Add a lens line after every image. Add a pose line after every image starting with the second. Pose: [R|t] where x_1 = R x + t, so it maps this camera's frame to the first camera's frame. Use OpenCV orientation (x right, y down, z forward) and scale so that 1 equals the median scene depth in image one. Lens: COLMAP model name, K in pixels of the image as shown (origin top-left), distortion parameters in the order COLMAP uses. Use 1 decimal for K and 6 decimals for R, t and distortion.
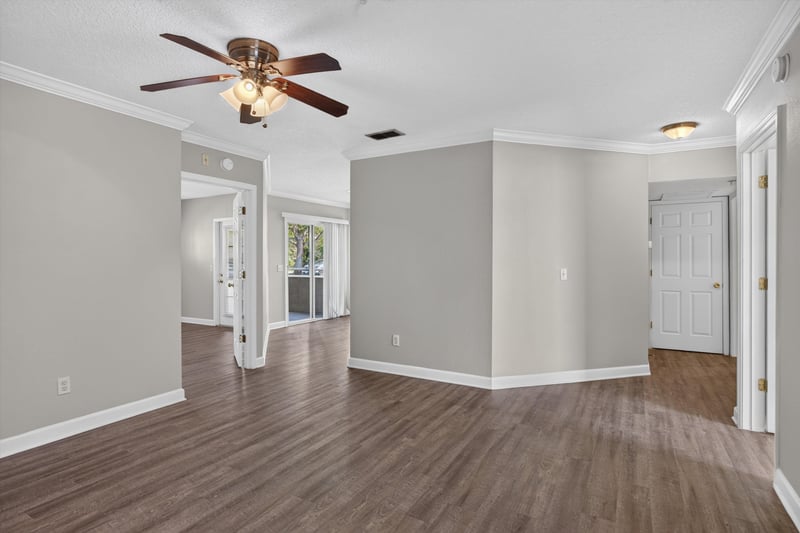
lens RADIAL K [[425.6, 0, 405.7], [0, 425.6, 261.8], [0, 0, 1]] dist [-0.001632, 0.000061]
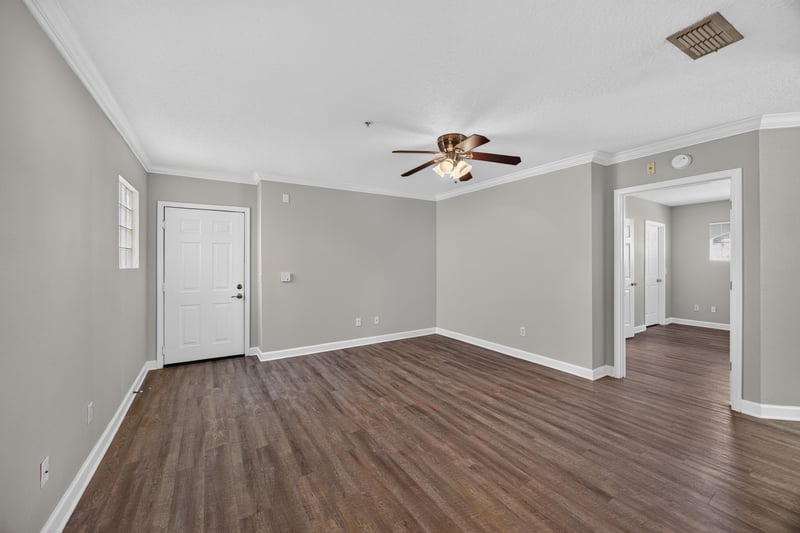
lens RADIAL K [[325.5, 0, 402.3], [0, 325.5, 265.4], [0, 0, 1]] dist [0.001608, 0.000210]
pose [[-0.508914, 0.013504, -0.860711, 0.786664], [0.005412, 0.999907, 0.012488, -0.026085], [0.860800, 0.001697, -0.508940, 1.419338]]
